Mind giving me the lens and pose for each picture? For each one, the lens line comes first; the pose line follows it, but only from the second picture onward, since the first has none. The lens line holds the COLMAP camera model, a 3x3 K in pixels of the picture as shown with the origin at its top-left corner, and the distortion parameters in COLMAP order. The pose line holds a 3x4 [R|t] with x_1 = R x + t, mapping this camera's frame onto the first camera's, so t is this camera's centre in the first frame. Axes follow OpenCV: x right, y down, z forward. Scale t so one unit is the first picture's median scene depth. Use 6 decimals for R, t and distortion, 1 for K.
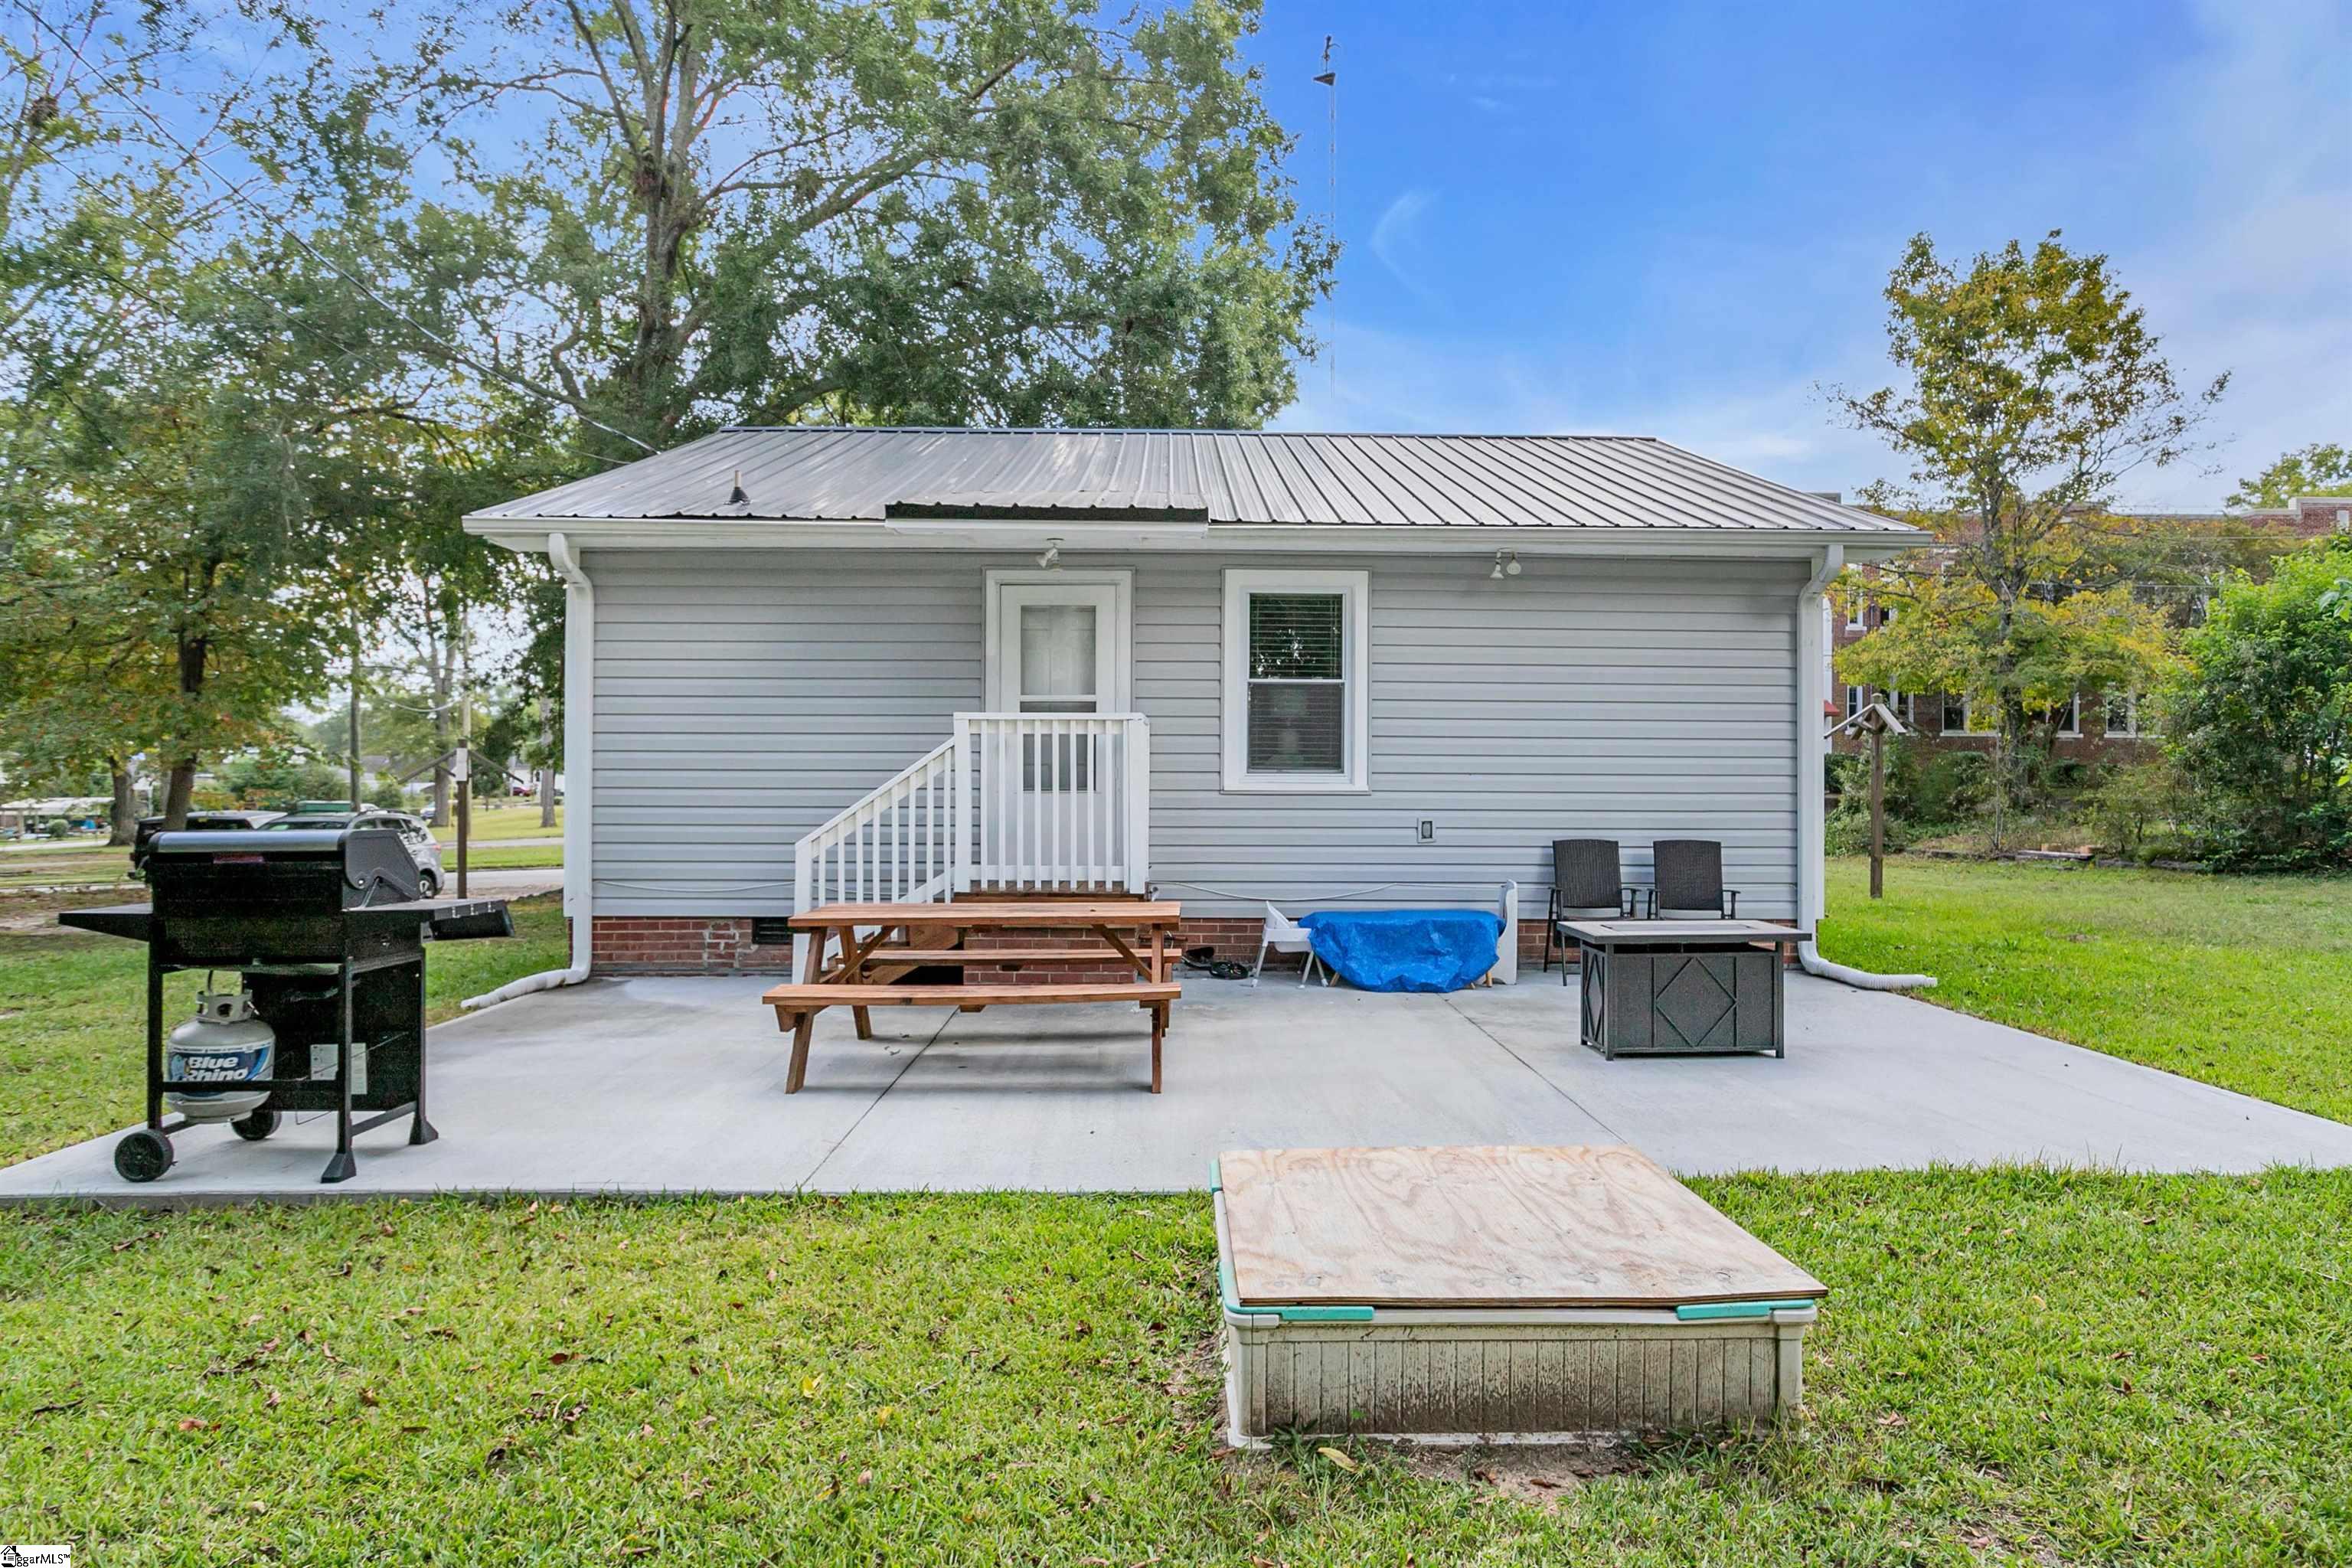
lens RADIAL K [[1350.0, 0, 1195.1], [0, 1350.0, 786.0], [0, 0, 1]] dist [-0.037055, 0.000227]
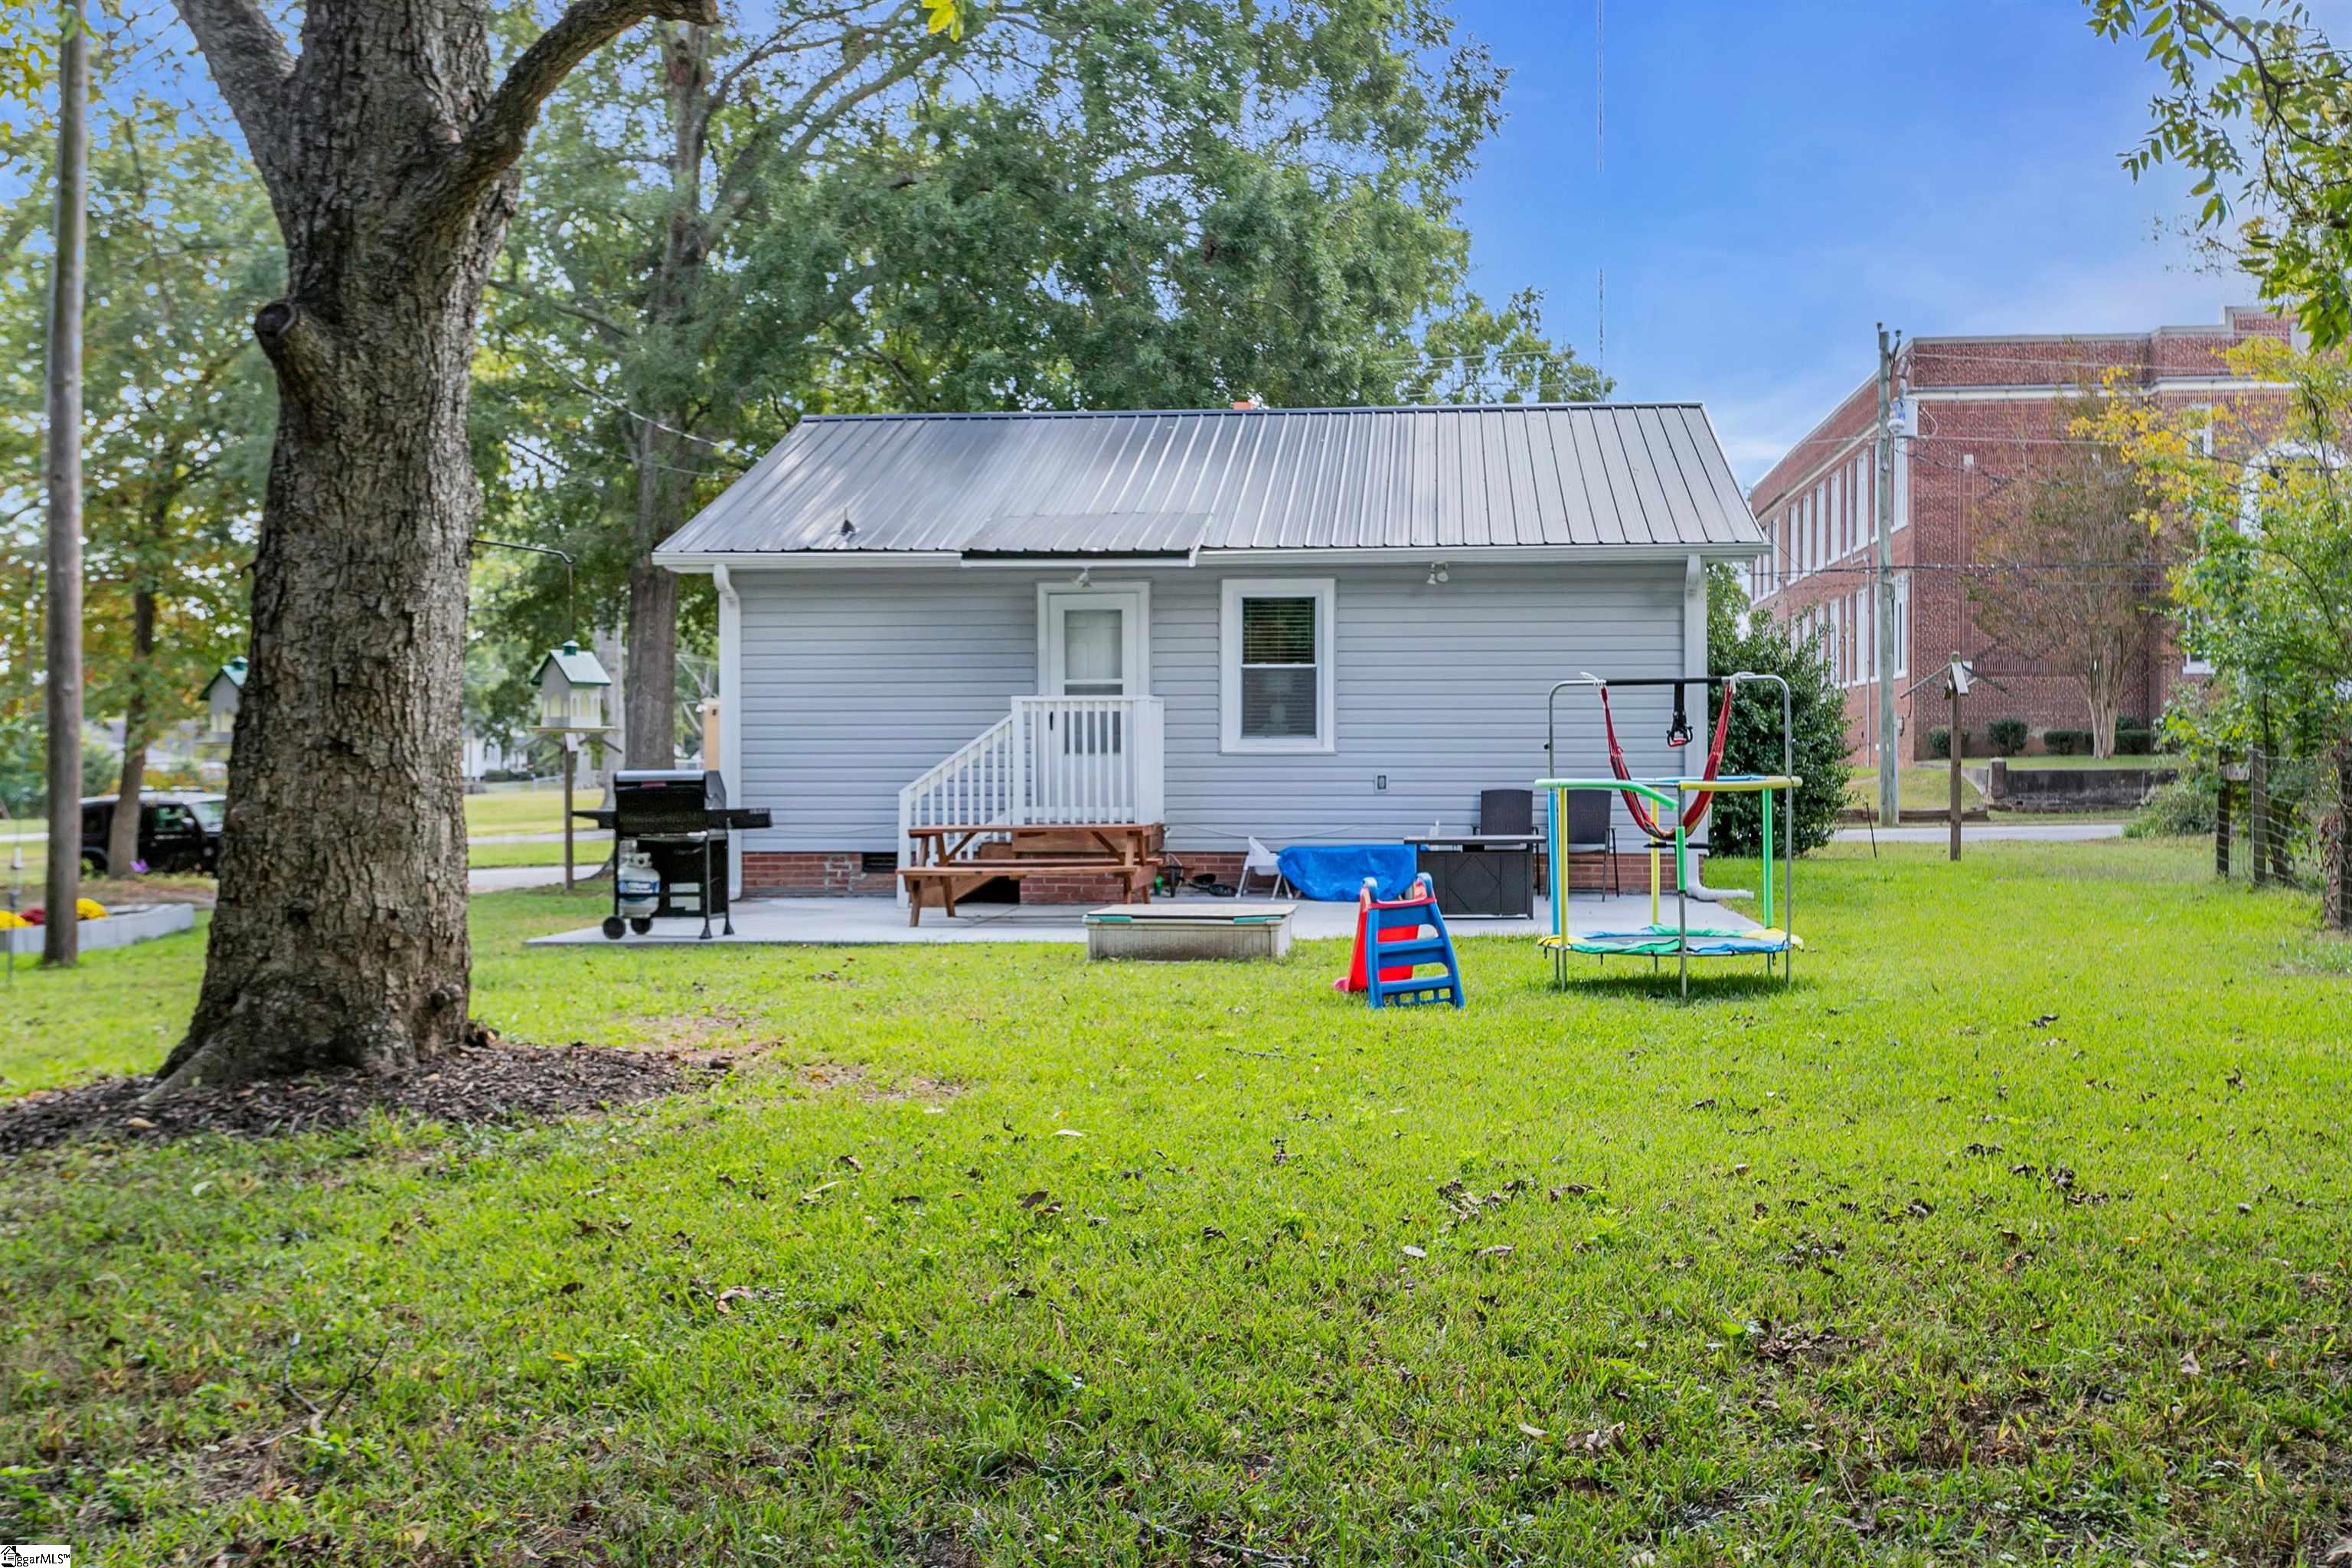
lens RADIAL K [[2537.1, 0, 1172.4], [0, 2537.1, 783.4], [0, 0, 1]] dist [0.007177, 0.000000]
pose [[0.990825, -0.005991, -0.135017, 0.301250], [0.006937, 0.999955, 0.006538, 0.016720], [0.134972, -0.007414, 0.990822, -1.397026]]
